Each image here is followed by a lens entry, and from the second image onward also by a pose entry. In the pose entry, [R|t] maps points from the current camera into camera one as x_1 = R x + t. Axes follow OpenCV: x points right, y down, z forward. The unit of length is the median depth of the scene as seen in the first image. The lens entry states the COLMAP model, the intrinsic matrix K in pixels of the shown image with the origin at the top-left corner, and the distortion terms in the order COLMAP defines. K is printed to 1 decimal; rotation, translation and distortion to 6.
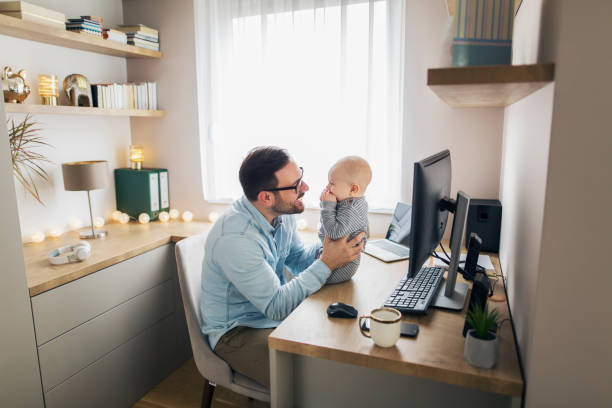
lens RADIAL K [[424.6, 0, 306.0], [0, 424.6, 204.0], [0, 0, 1]] dist [-0.044091, 0.037193]
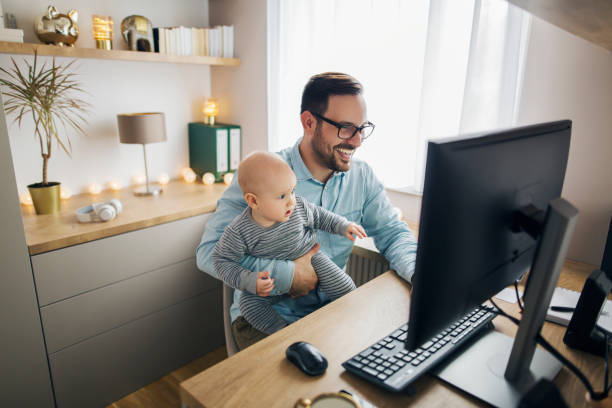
lens RADIAL K [[424.6, 0, 306.0], [0, 424.6, 204.0], [0, 0, 1]] dist [-0.044091, 0.037193]
pose [[0.931669, 0.121188, -0.342500, 0.161476], [-0.089782, 0.990286, 0.106171, -0.034096], [0.352039, -0.068165, 0.933500, 0.256838]]
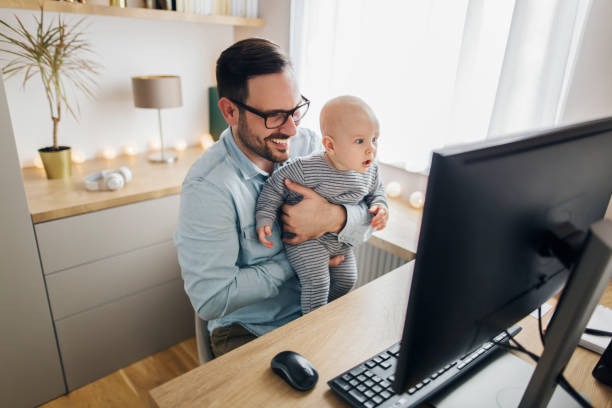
lens RADIAL K [[424.6, 0, 306.0], [0, 424.6, 204.0], [0, 0, 1]] dist [-0.044091, 0.037193]
pose [[0.893749, 0.203408, -0.399798, 0.169957], [-0.131153, 0.970825, 0.200742, -0.060428], [0.428967, -0.126978, 0.894351, 0.321693]]
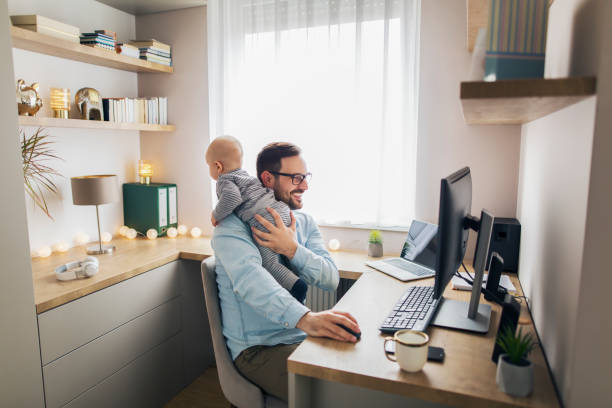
lens RADIAL K [[424.6, 0, 306.0], [0, 424.6, 204.0], [0, 0, 1]] dist [-0.044091, 0.037193]
pose [[0.999947, 0.009537, -0.003999, -0.025751], [-0.009692, 0.999133, -0.040485, 0.000915], [0.003609, 0.040521, 0.999172, 0.018652]]
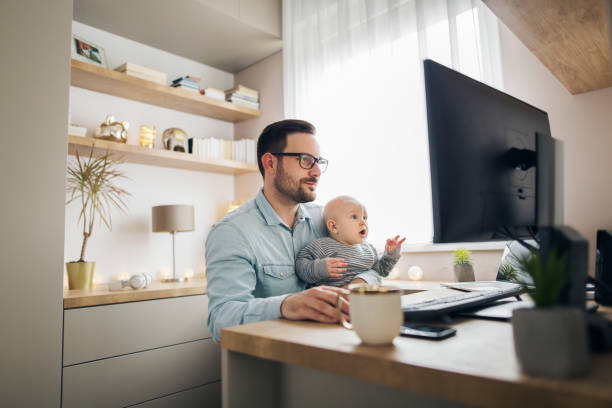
lens RADIAL K [[424.6, 0, 306.0], [0, 424.6, 204.0], [0, 0, 1]] dist [-0.044091, 0.037193]
pose [[0.922737, -0.063941, -0.380090, 0.172871], [-0.043190, 0.962779, -0.266816, 0.162617], [0.383004, 0.262617, 0.885630, 0.216477]]
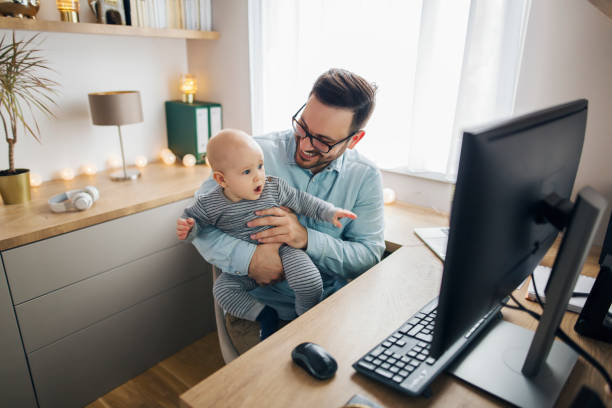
lens RADIAL K [[424.6, 0, 306.0], [0, 424.6, 204.0], [0, 0, 1]] dist [-0.044091, 0.037193]
pose [[0.951294, 0.118622, -0.284550, 0.125896], [-0.074836, 0.984256, 0.160126, -0.042879], [0.299064, -0.131032, 0.945194, 0.282541]]
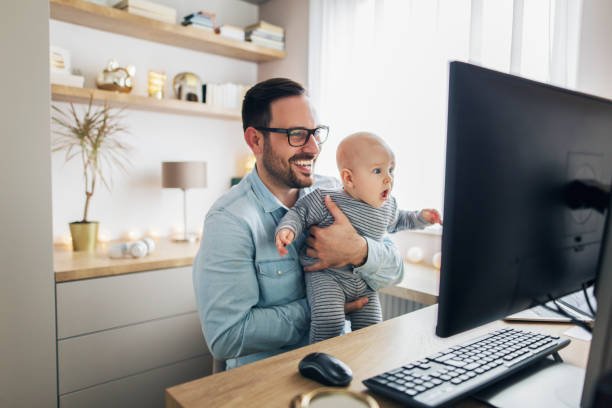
lens RADIAL K [[424.6, 0, 306.0], [0, 424.6, 204.0], [0, 0, 1]] dist [-0.044091, 0.037193]
pose [[0.880303, 0.055470, -0.471158, 0.180450], [-0.109065, 0.990203, -0.087197, 0.052460], [0.461705, 0.128147, 0.877728, 0.310306]]
